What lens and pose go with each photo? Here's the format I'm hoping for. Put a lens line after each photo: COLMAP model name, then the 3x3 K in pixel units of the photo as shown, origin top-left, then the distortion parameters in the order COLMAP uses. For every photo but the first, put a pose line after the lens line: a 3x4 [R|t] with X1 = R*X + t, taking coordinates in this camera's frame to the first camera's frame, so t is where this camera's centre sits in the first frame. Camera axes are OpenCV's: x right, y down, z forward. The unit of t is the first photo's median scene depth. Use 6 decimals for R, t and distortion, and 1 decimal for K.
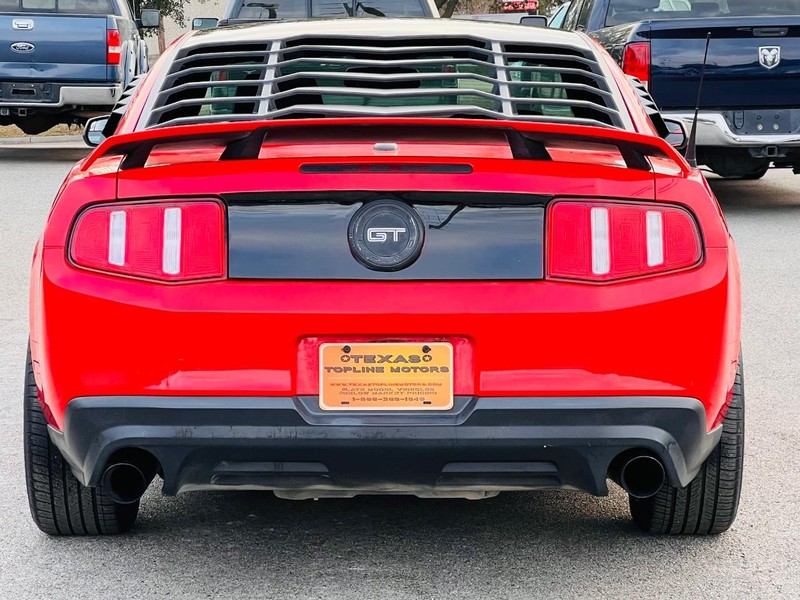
lens RADIAL K [[2413.1, 0, 399.8], [0, 2413.1, 300.0], [0, 0, 1]] dist [-0.041785, 0.861031]
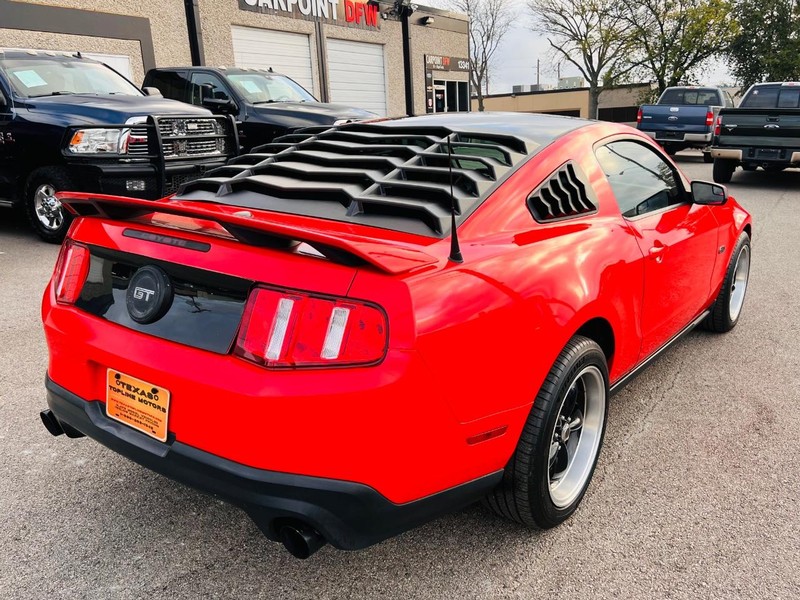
lens RADIAL K [[683.0, 0, 400.5], [0, 683.0, 299.9], [0, 0, 1]] dist [0.030336, -0.016194]
pose [[0.807607, 0.167517, -0.565429, 0.305267], [-0.075828, 0.980345, 0.182137, -0.099527], [0.584826, -0.104220, 0.804435, 0.794052]]
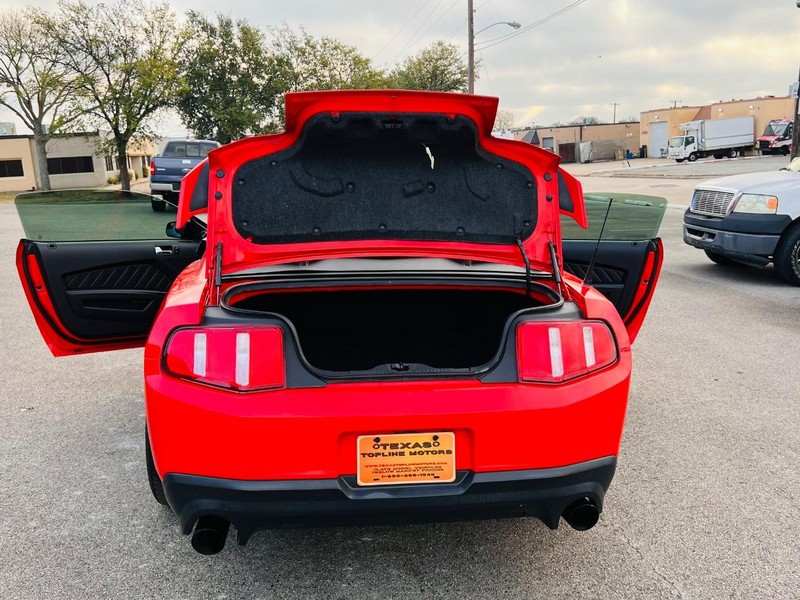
lens RADIAL K [[727.2, 0, 403.3], [0, 727.2, 288.8], [0, 0, 1]] dist [0.022238, -0.001546]
pose [[0.992628, -0.011481, 0.120657, -0.055351], [0.004097, 0.998113, 0.061271, -0.087902], [-0.121133, -0.060325, 0.990802, 0.602673]]
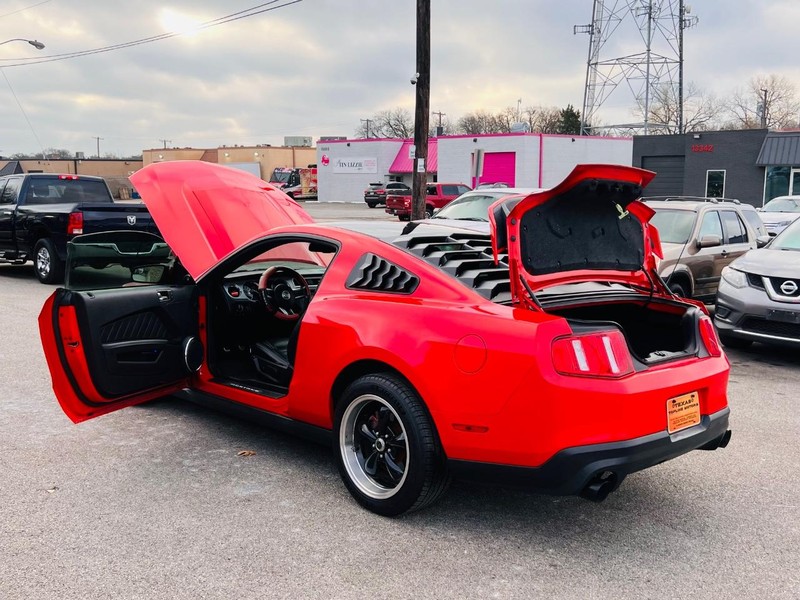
lens RADIAL K [[764.4, 0, 404.0], [0, 764.4, 302.0], [0, 0, 1]] dist [0.131114, -0.308245]
pose [[0.722954, -0.052050, 0.688932, -0.619726], [0.041149, 0.998632, 0.032267, -0.091471], [-0.689669, 0.005022, 0.724107, 0.689877]]
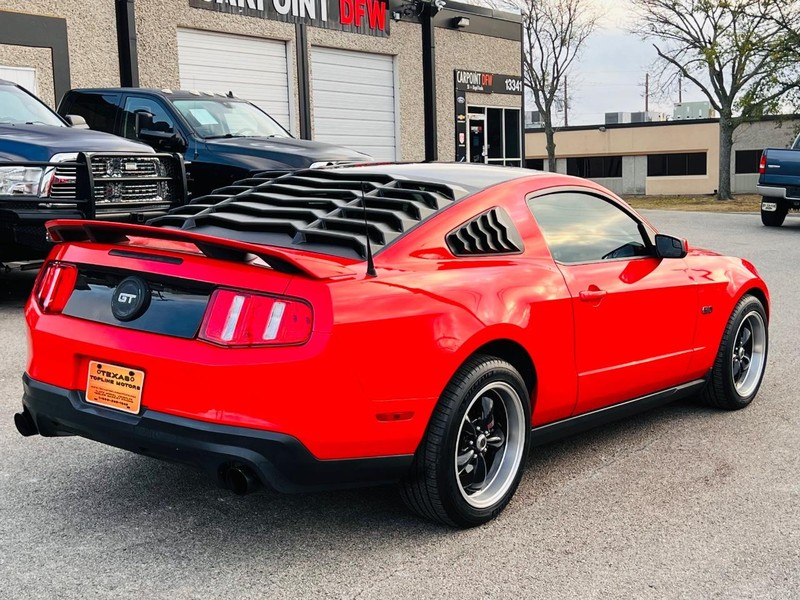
lens RADIAL K [[1114.5, 0, 399.9], [0, 1114.5, 297.6], [0, 0, 1]] dist [0.187766, -0.585352]
pose [[0.790579, 0.109605, -0.602471, 0.583989], [-0.099627, 0.993765, 0.050059, -0.082578], [0.604201, 0.020447, 0.796569, 0.521259]]
